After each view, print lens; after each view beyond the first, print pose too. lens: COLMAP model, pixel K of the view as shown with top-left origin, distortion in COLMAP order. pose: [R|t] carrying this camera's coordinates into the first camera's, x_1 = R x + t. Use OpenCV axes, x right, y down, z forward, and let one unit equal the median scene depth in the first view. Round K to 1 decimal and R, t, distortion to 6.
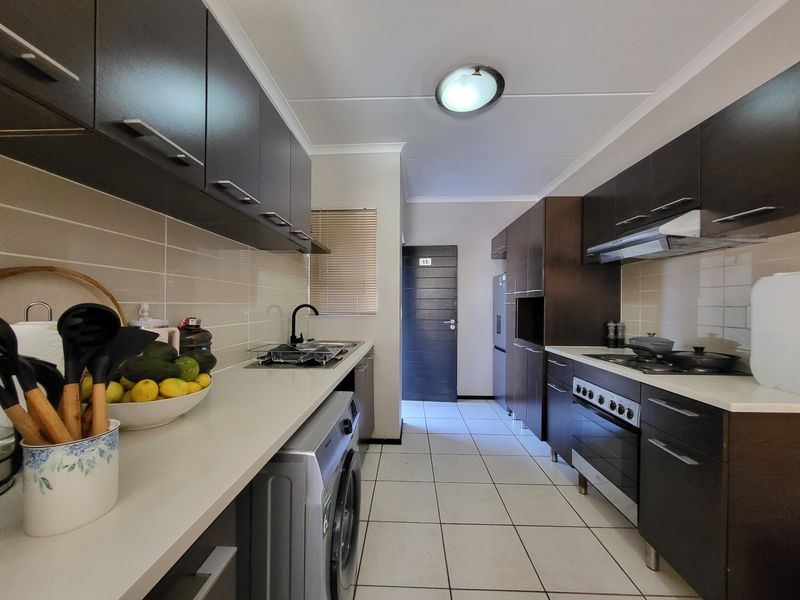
lens RADIAL K [[316.2, 0, 400.6], [0, 316.2, 303.9], [0, 0, 1]] dist [-0.000583, -0.000140]
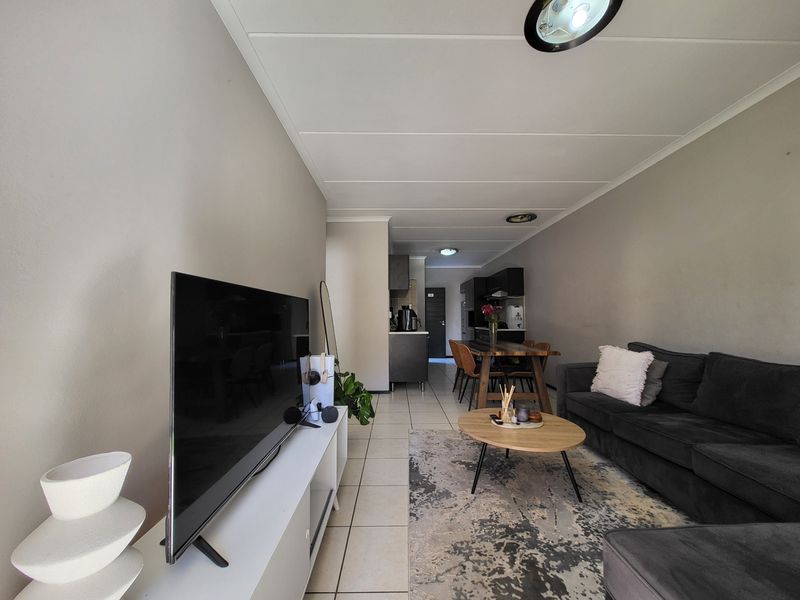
lens RADIAL K [[316.2, 0, 400.6], [0, 316.2, 303.9], [0, 0, 1]] dist [-0.000583, -0.000140]
pose [[0.998902, -0.004584, 0.046634, -0.339617], [0.006681, 0.998968, -0.044931, 0.040078], [-0.046379, 0.045193, 0.997901, -1.726797]]
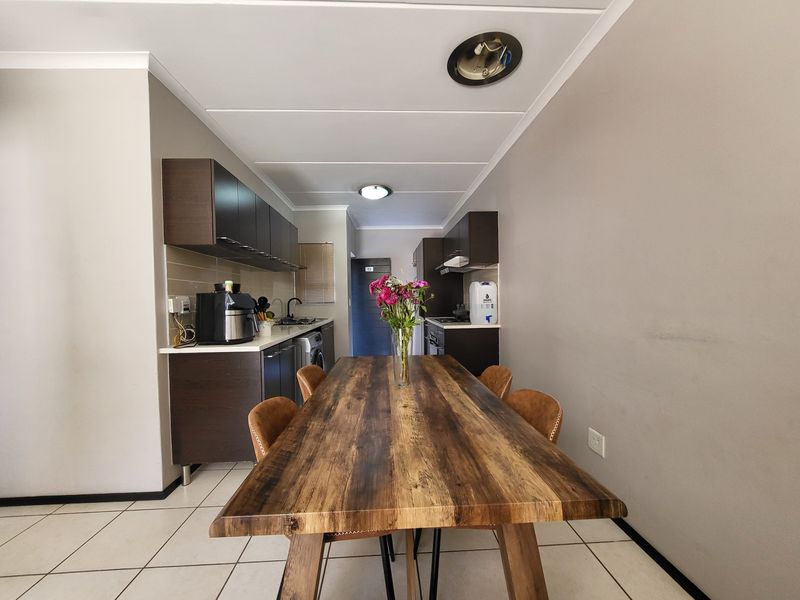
lens RADIAL K [[316.2, 0, 400.6], [0, 316.2, 303.9], [0, 0, 1]] dist [-0.000583, -0.000140]
pose [[0.996235, -0.022080, 0.083839, 0.136611], [0.020661, 0.999629, 0.017751, 0.015534], [-0.084200, -0.015952, 0.996321, -0.762117]]
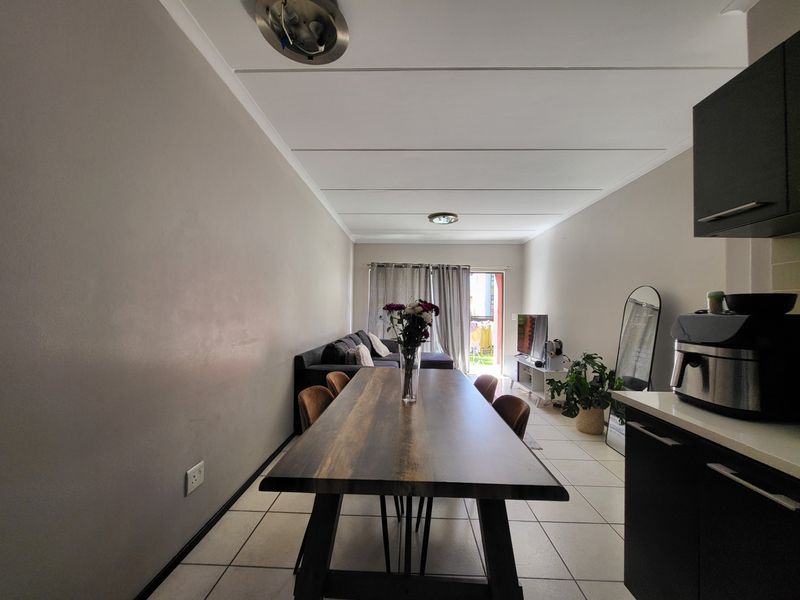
lens RADIAL K [[316.2, 0, 400.6], [0, 316.2, 303.9], [0, 0, 1]] dist [-0.000583, -0.000140]
pose [[-0.999747, -0.022366, -0.002463, 0.209250], [-0.022304, 0.999493, -0.022709, -0.000864], [0.002970, -0.022648, -0.999739, 0.432119]]
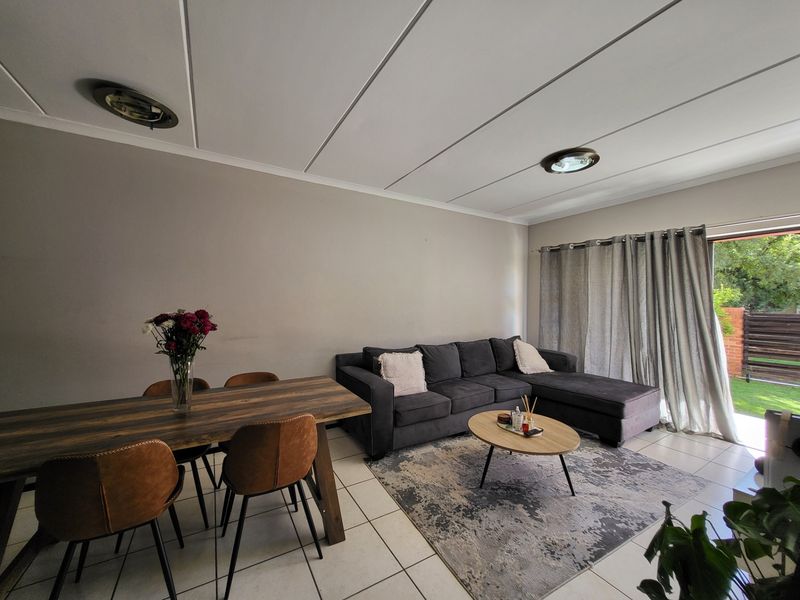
lens RADIAL K [[316.2, 0, 400.6], [0, 316.2, 303.9], [0, 0, 1]] dist [-0.000583, -0.000140]
pose [[-0.543979, -0.018900, 0.838886, -0.564068], [-0.012808, 0.999817, 0.014220, -0.049892], [-0.839001, -0.003009, -0.544121, -0.220652]]
